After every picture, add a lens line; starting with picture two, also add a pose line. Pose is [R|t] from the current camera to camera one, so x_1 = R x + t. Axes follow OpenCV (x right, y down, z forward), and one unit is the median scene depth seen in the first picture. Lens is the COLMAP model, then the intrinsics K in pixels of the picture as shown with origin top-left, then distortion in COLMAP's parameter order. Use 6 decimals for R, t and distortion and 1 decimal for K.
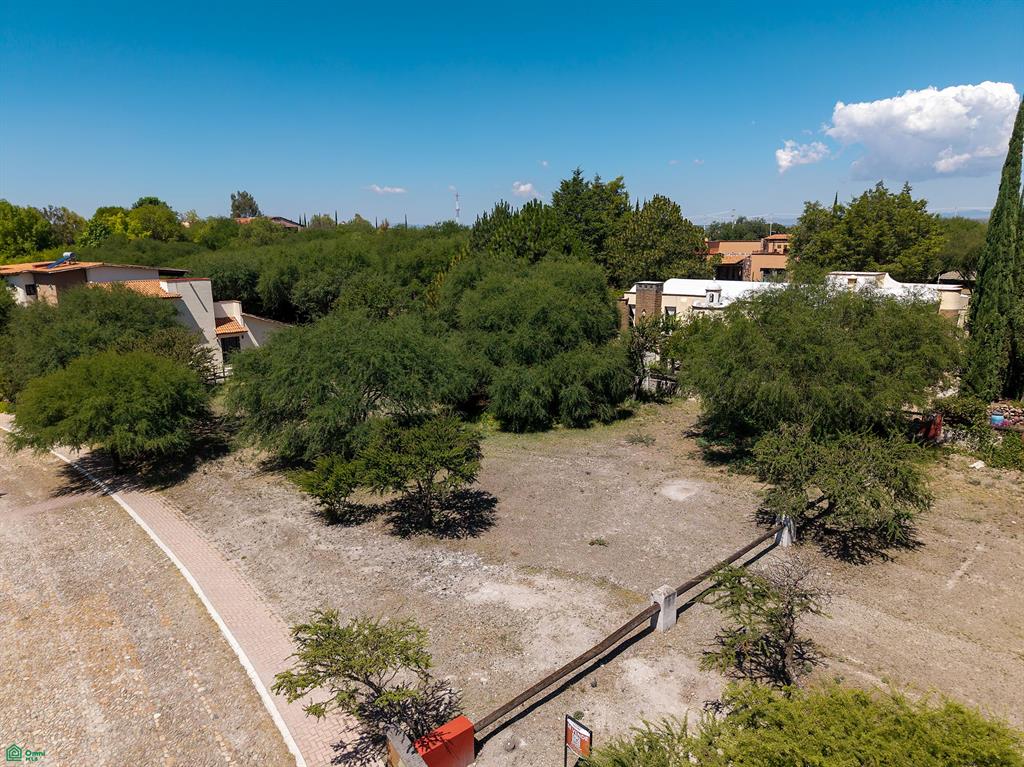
lens RADIAL K [[686.5, 0, 514.4], [0, 686.5, 384.7], [0, 0, 1]] dist [0.002303, -0.008072]
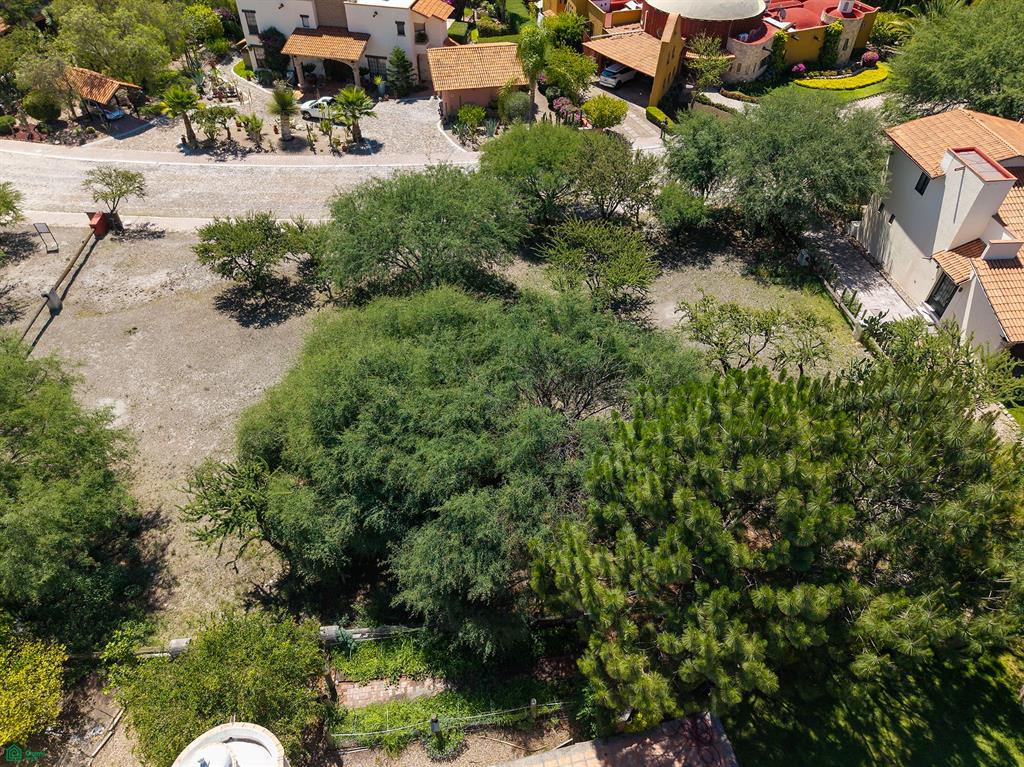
lens RADIAL K [[686.5, 0, 511.8], [0, 686.5, 384.4], [0, 0, 1]] dist [0.002303, -0.008072]
pose [[-0.587174, 0.580663, -0.563966, 0.245604], [-0.182648, 0.583708, 0.791154, -0.459148], [0.788585, 0.567553, -0.236681, 0.940169]]
